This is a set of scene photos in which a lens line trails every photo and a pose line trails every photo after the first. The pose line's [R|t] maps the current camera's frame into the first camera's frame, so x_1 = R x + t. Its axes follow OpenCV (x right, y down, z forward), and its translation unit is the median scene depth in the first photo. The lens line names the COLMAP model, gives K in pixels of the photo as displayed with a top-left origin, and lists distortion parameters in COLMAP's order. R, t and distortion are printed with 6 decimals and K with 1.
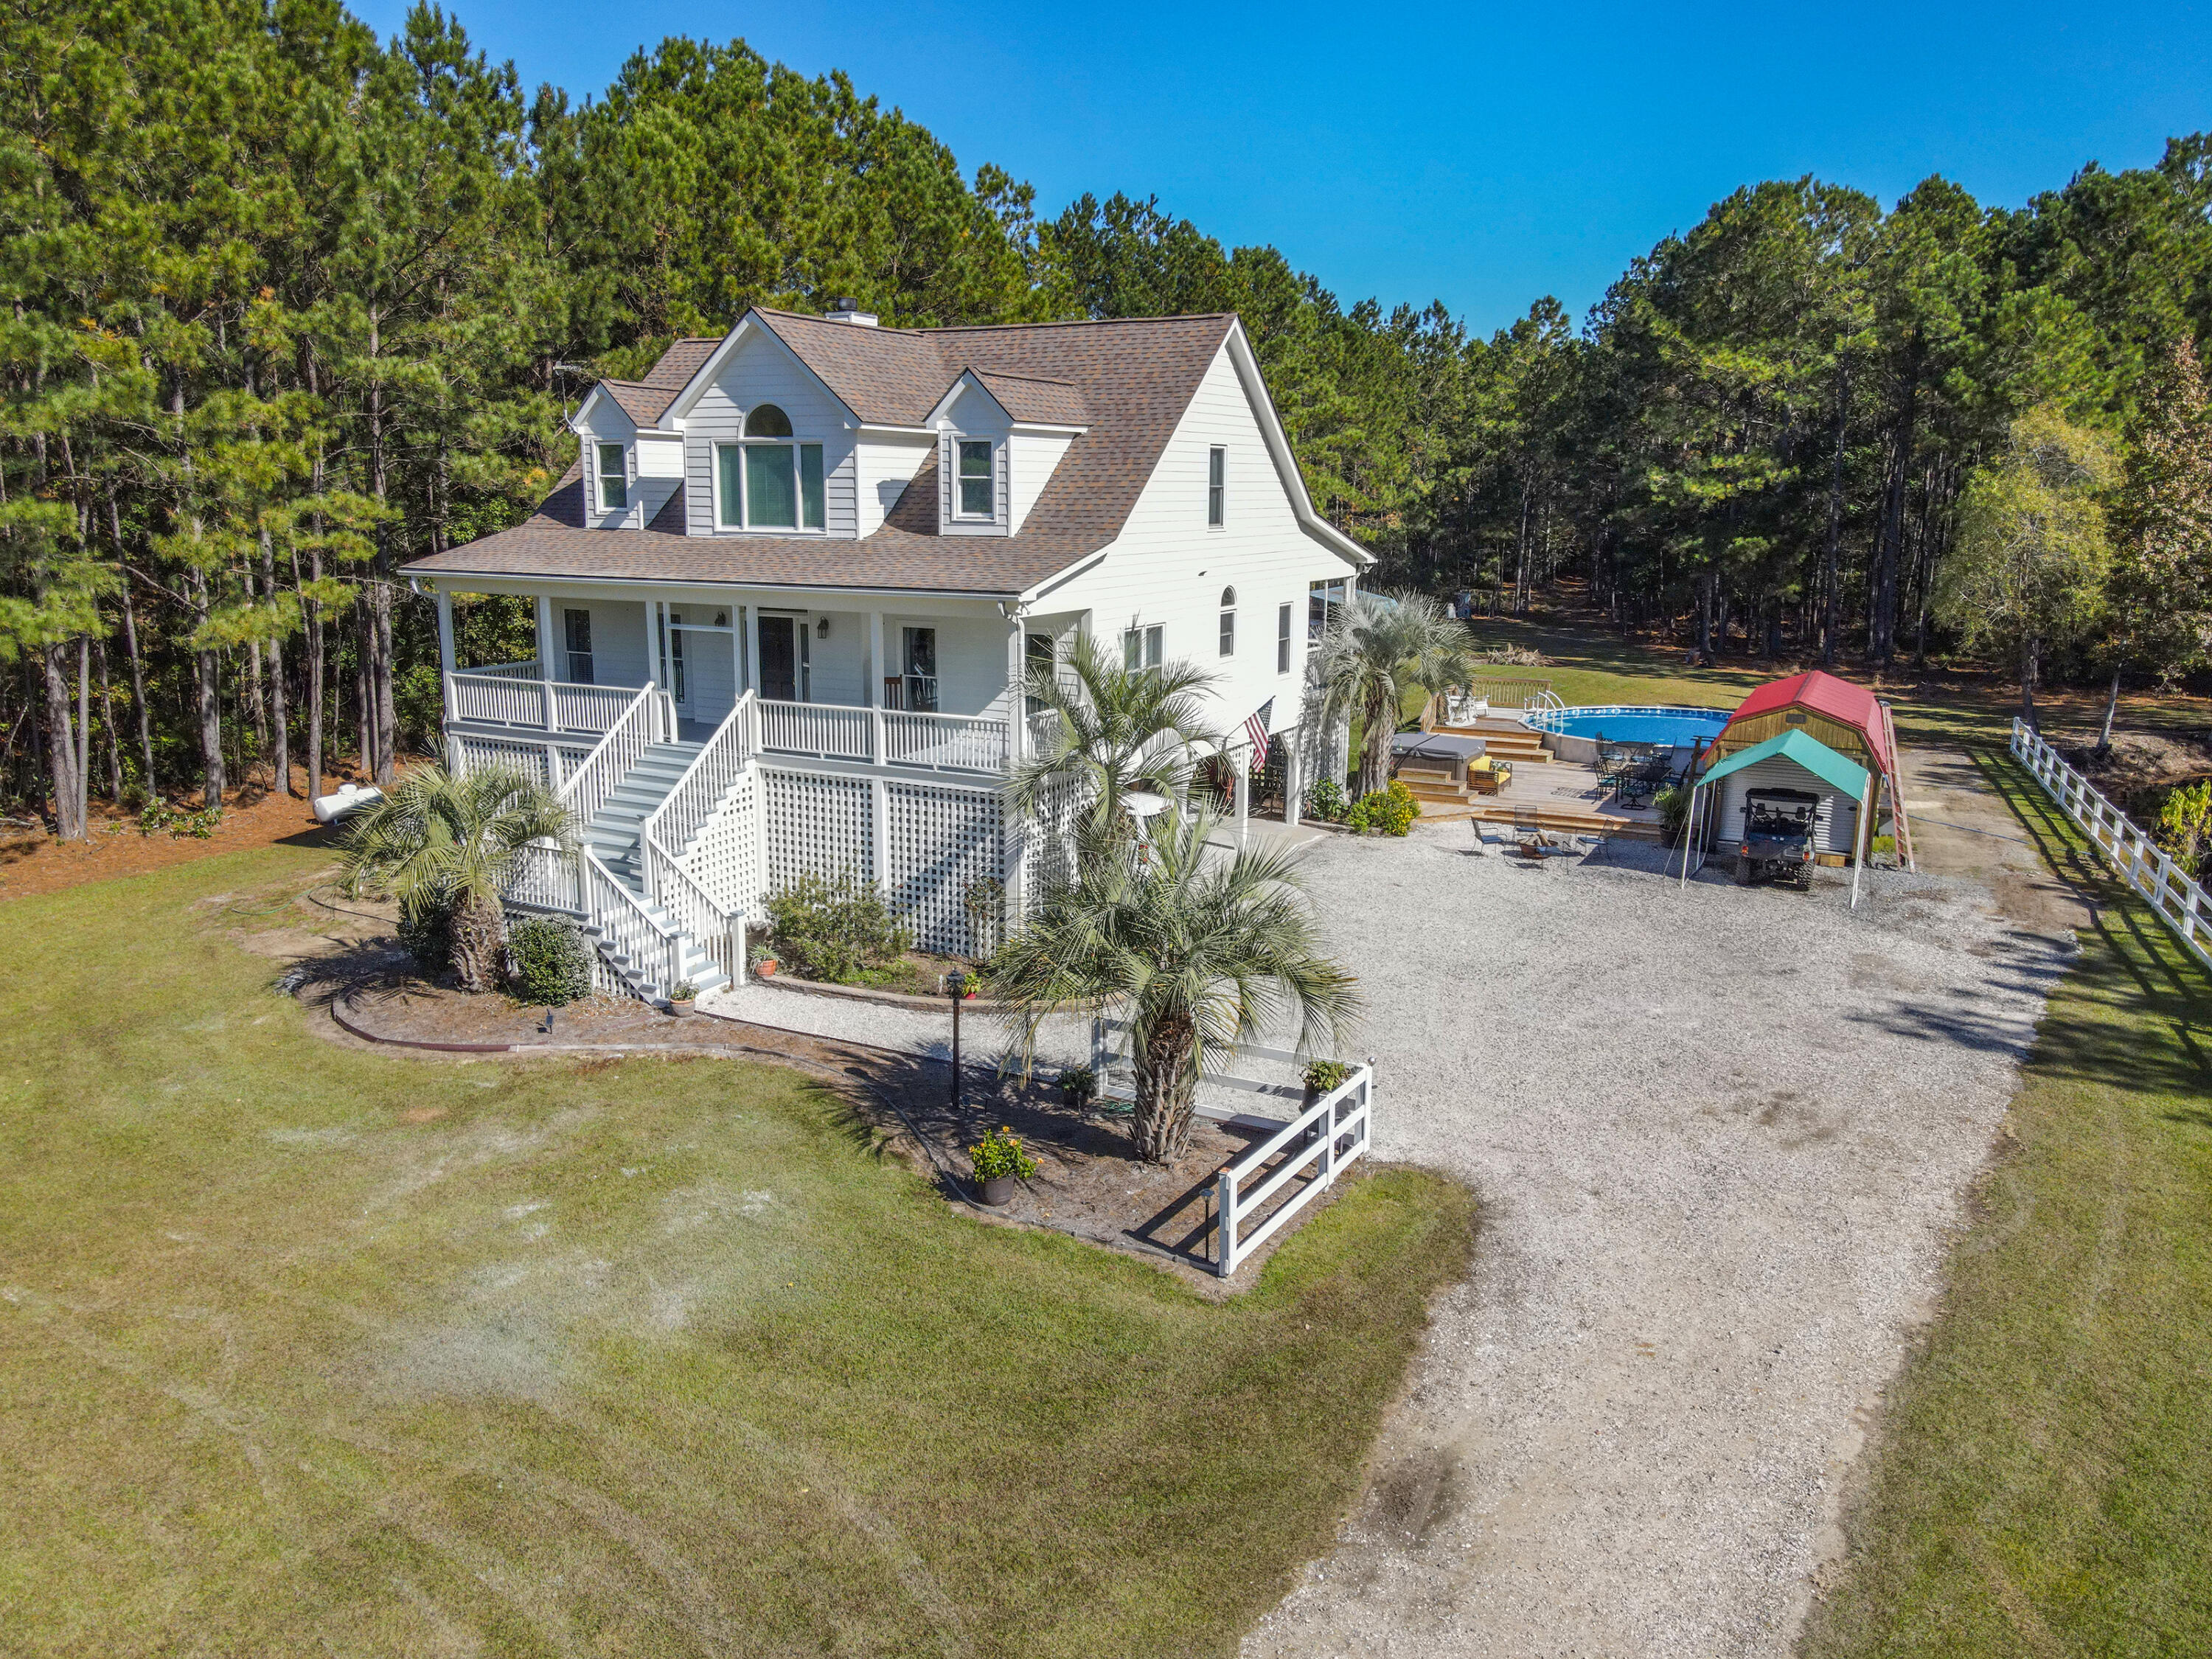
lens RADIAL K [[1630.5, 0, 1090.7], [0, 1630.5, 833.7], [0, 0, 1]] dist [0.003915, 0.002847]
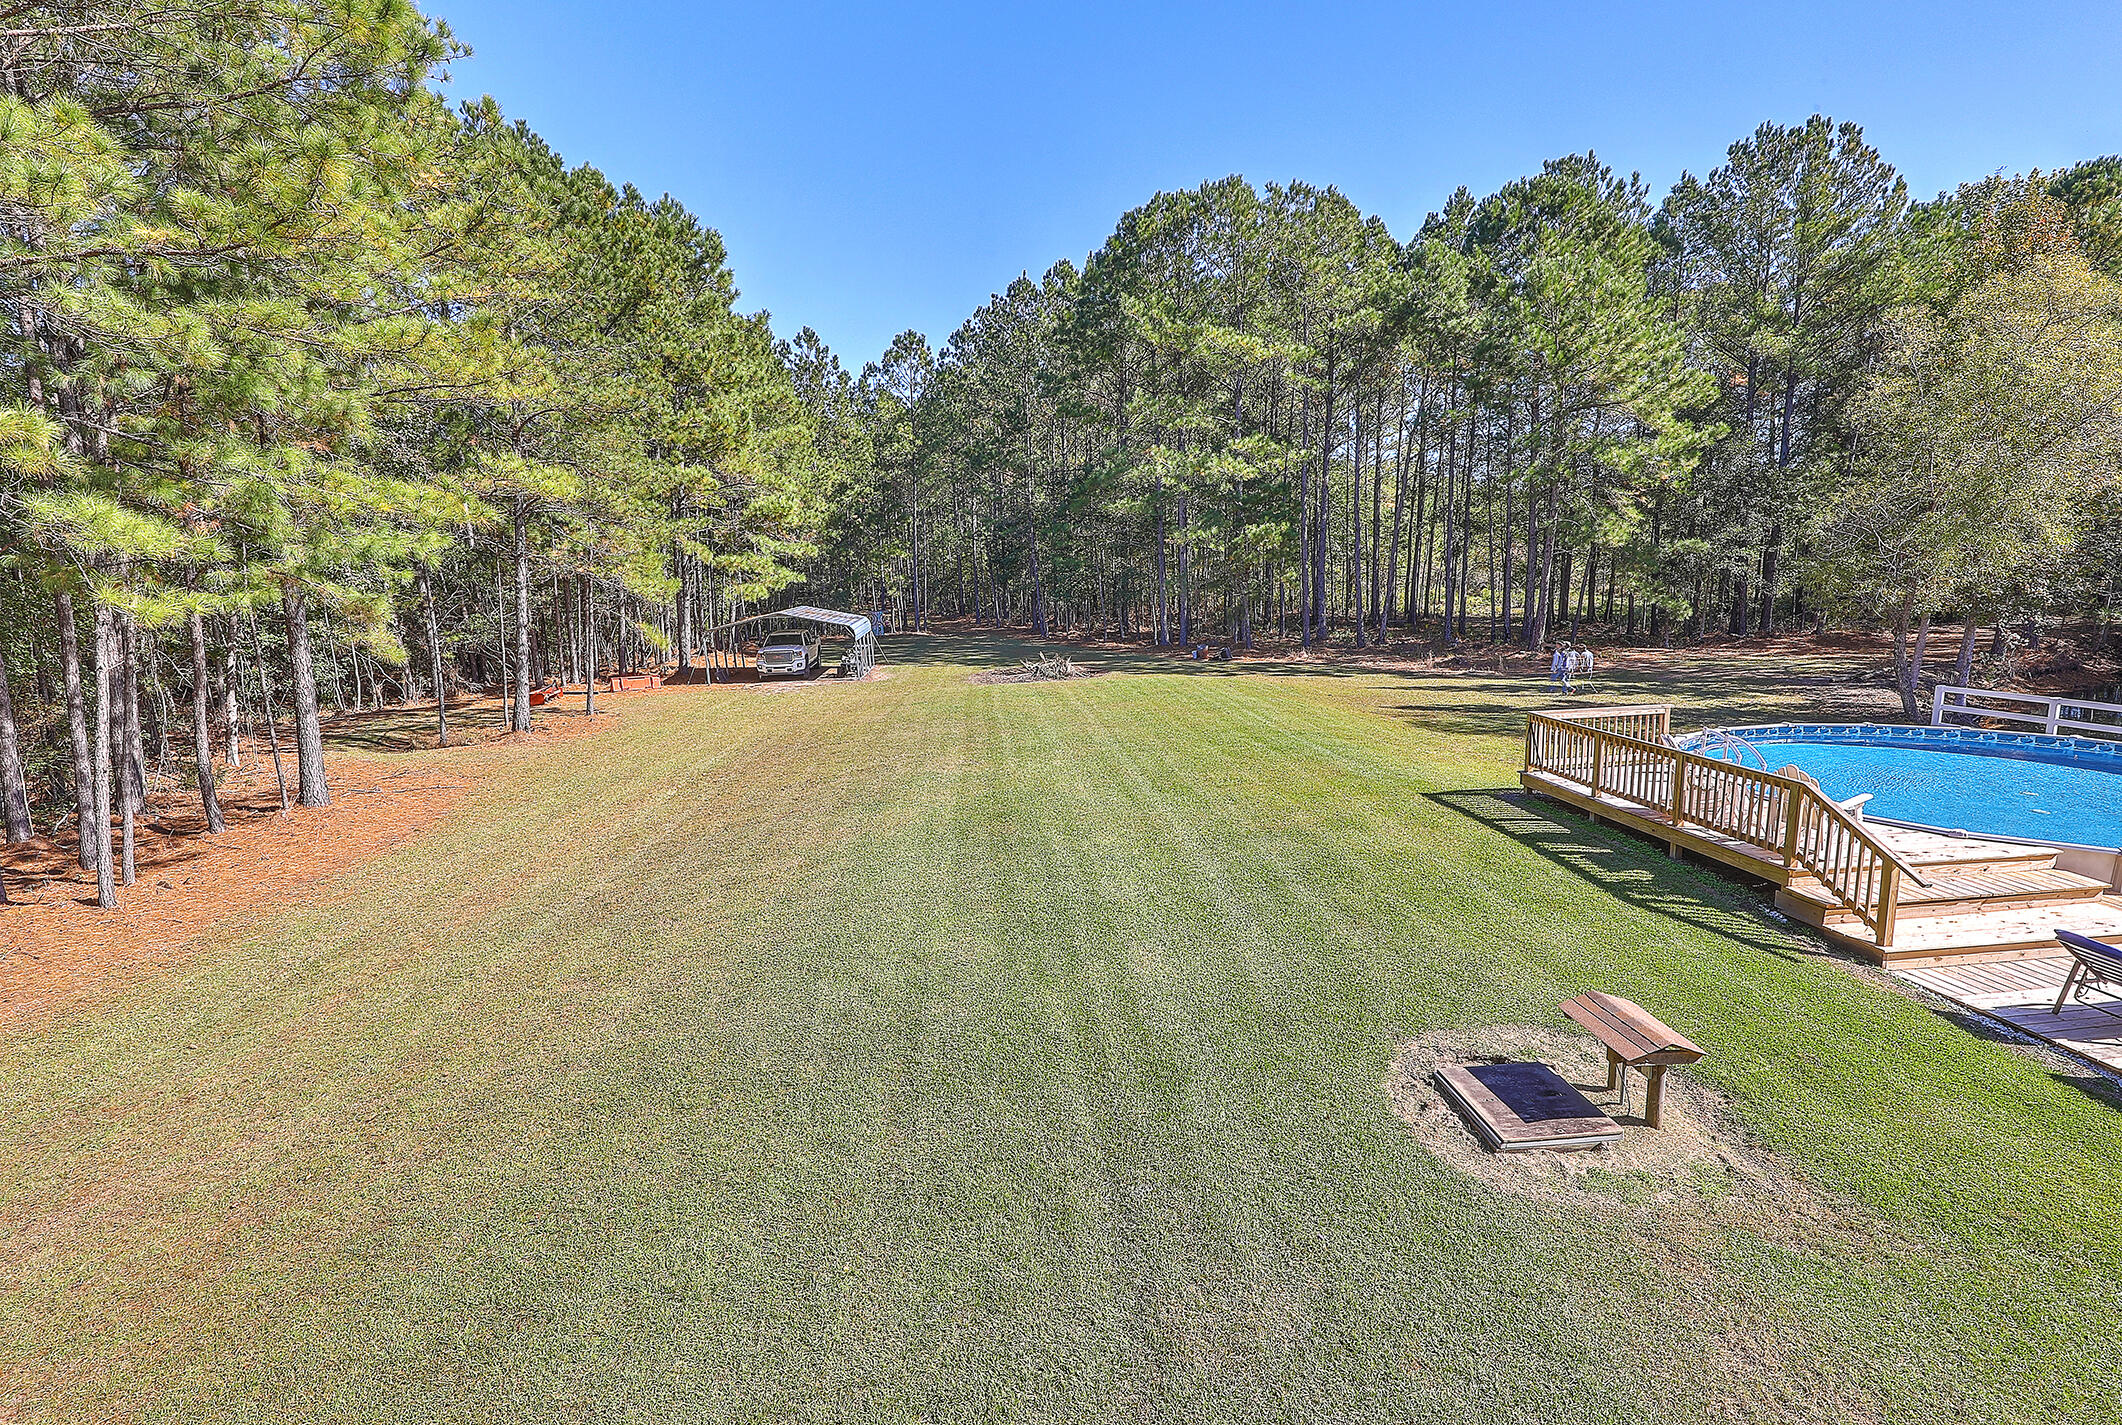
lens RADIAL K [[985.8, 0, 1057.1], [0, 985.8, 716.3], [0, 0, 1]] dist [-0.000302, 0.000278]
pose [[0.831449, -0.115956, 0.543365, -0.078310], [0.147074, 0.989027, -0.013988, -0.200659], [-0.535781, 0.091545, 0.839380, 1.494001]]
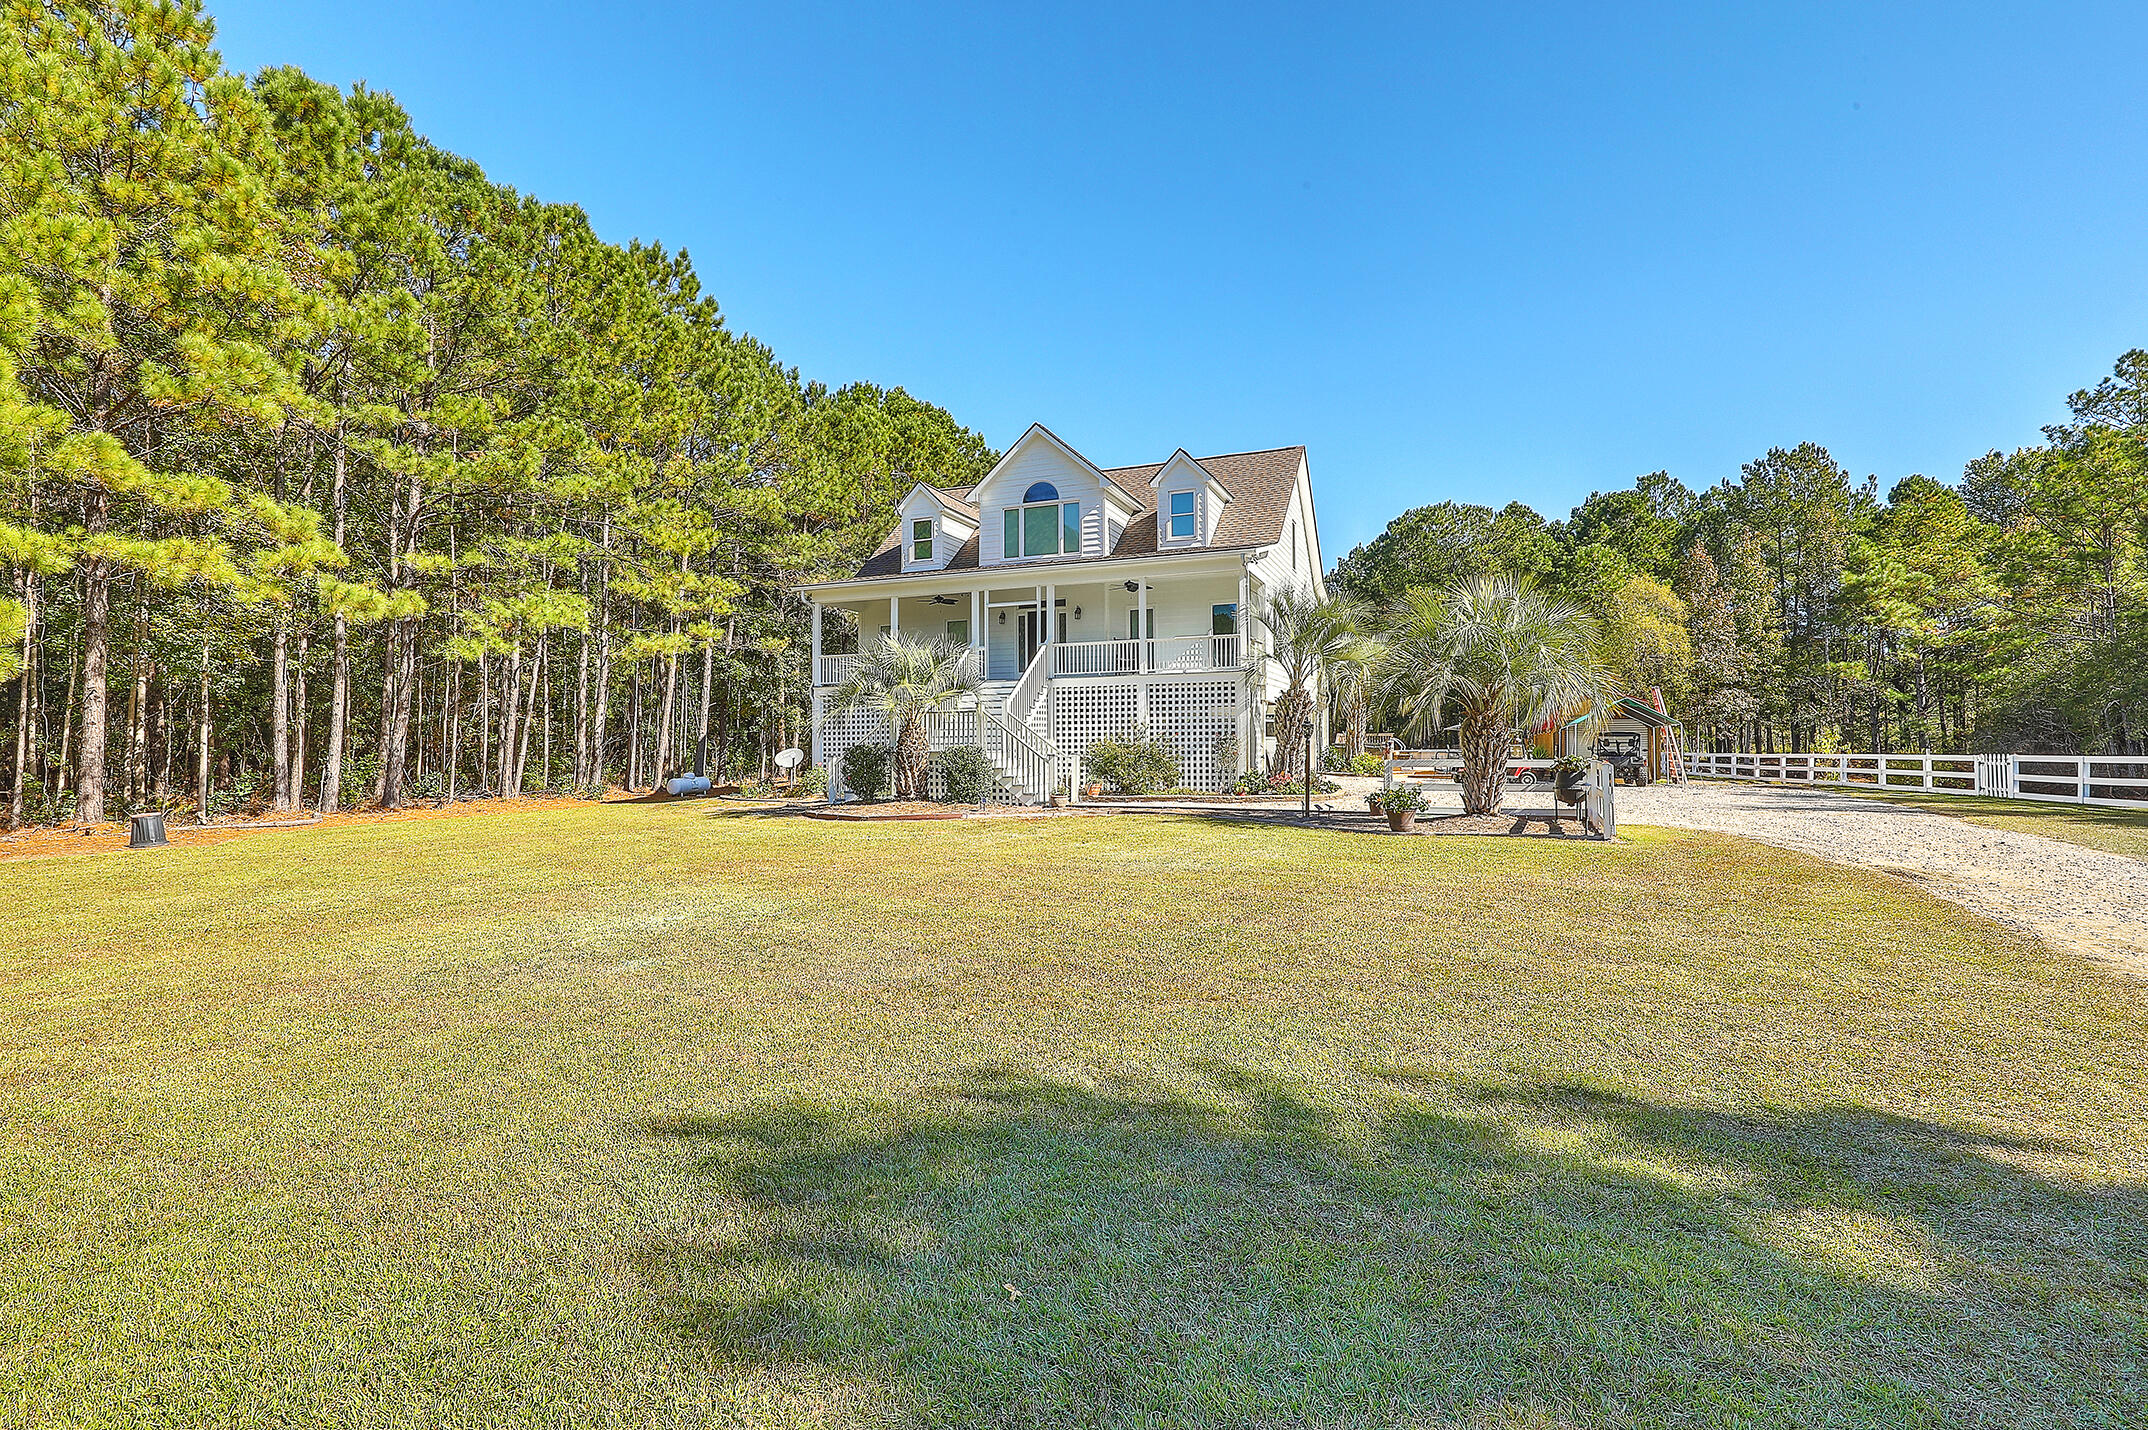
lens RADIAL K [[992.0, 0, 1081.8], [0, 992.0, 706.4], [0, 0, 1]] dist [-0.002644, -0.000522]
pose [[0.992194, -0.012072, 0.124117, -0.284579], [0.042954, 0.967480, -0.249274, 0.205655], [-0.117071, 0.252659, 0.960447, 0.093967]]
